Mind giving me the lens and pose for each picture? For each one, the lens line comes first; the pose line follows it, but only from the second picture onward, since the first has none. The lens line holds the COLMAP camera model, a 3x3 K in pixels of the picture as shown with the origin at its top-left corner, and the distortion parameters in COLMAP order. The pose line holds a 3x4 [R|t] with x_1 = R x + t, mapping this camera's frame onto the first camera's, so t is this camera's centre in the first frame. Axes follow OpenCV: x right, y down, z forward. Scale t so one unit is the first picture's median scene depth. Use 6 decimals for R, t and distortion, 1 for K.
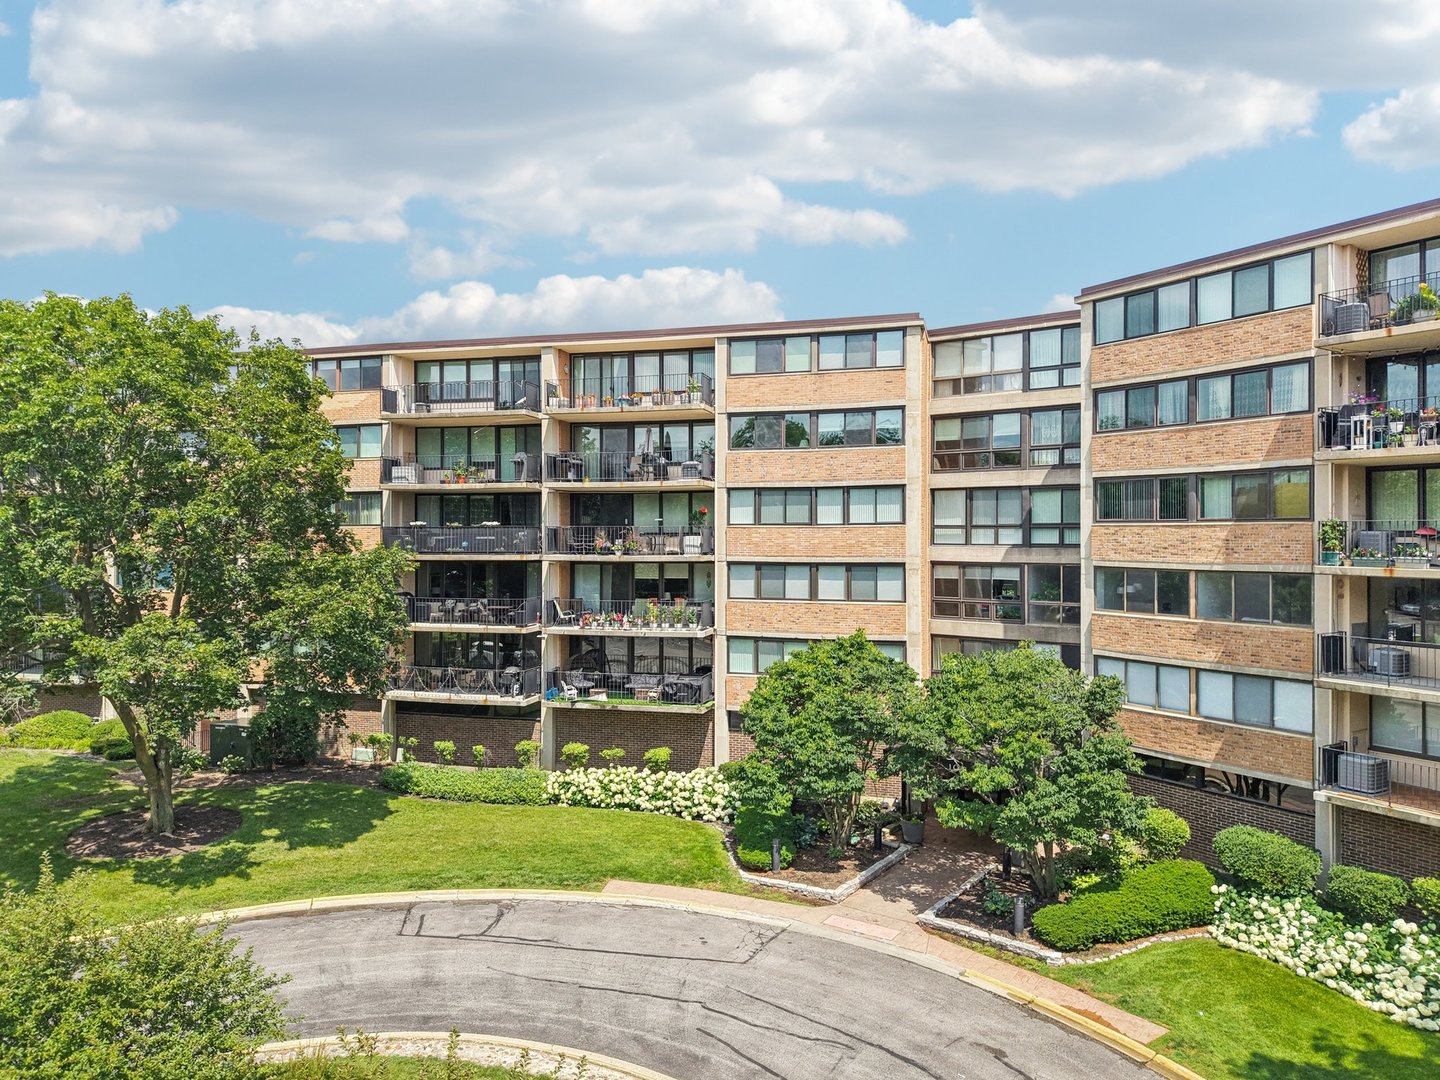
lens RADIAL K [[966.8, 0, 720.0], [0, 966.8, 540.0], [0, 0, 1]] dist [0.025813, -0.001359]
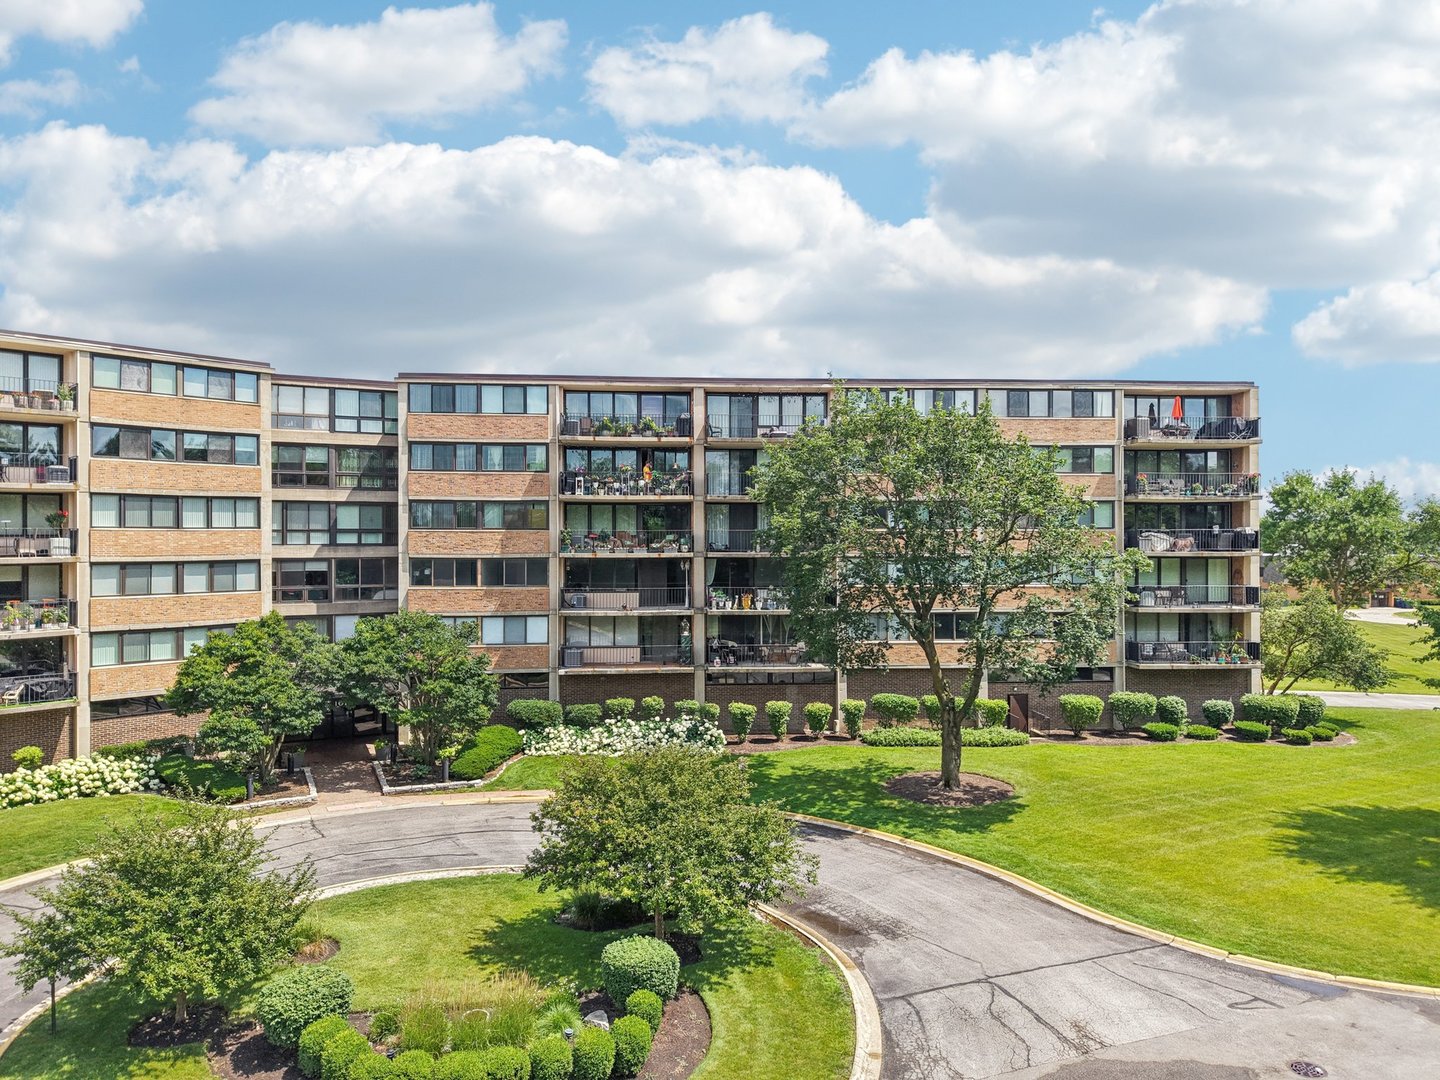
lens RADIAL K [[948.7, 0, 701.5], [0, 948.7, 544.5], [0, 0, 1]] dist [-0.003570, -0.004308]
pose [[0.487863, -0.005917, 0.872900, -0.748091], [0.004083, 0.999982, 0.004496, 0.001386], [-0.872911, 0.001371, 0.487878, -0.131948]]
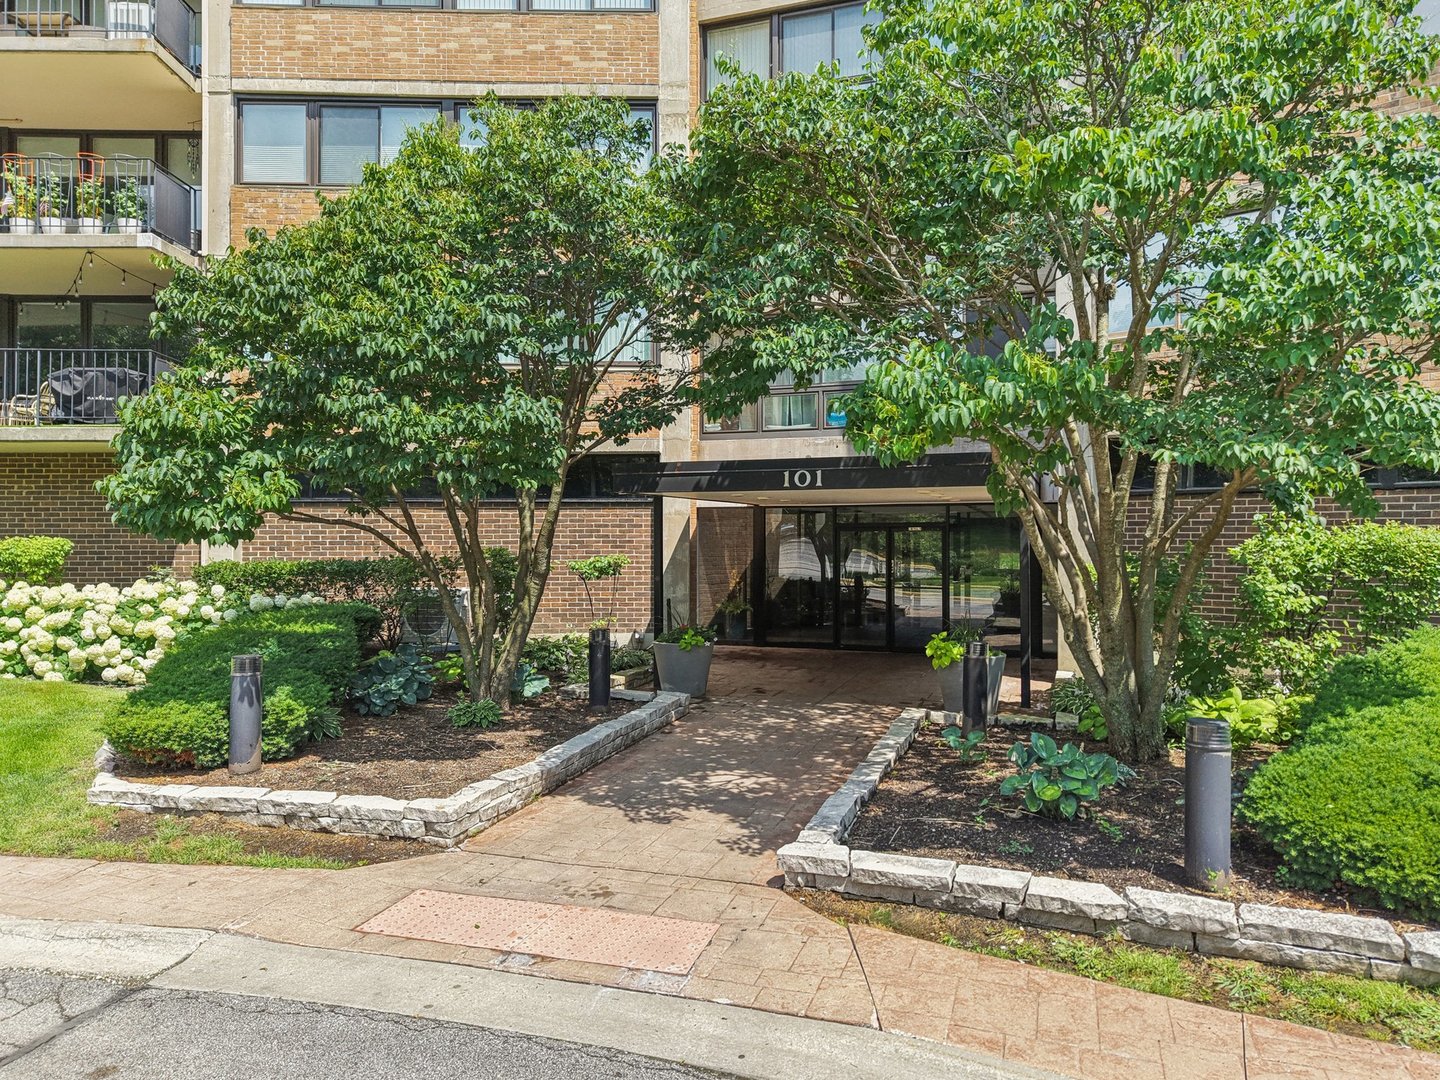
lens RADIAL K [[966.8, 0, 720.0], [0, 966.8, 540.0], [0, 0, 1]] dist [0.025813, -0.001359]
pose [[0.954457, 0.003415, 0.298330, 0.106363], [-0.003282, 0.999994, -0.000948, 0.278286], [-0.298332, -0.000074, 0.954462, 0.696069]]
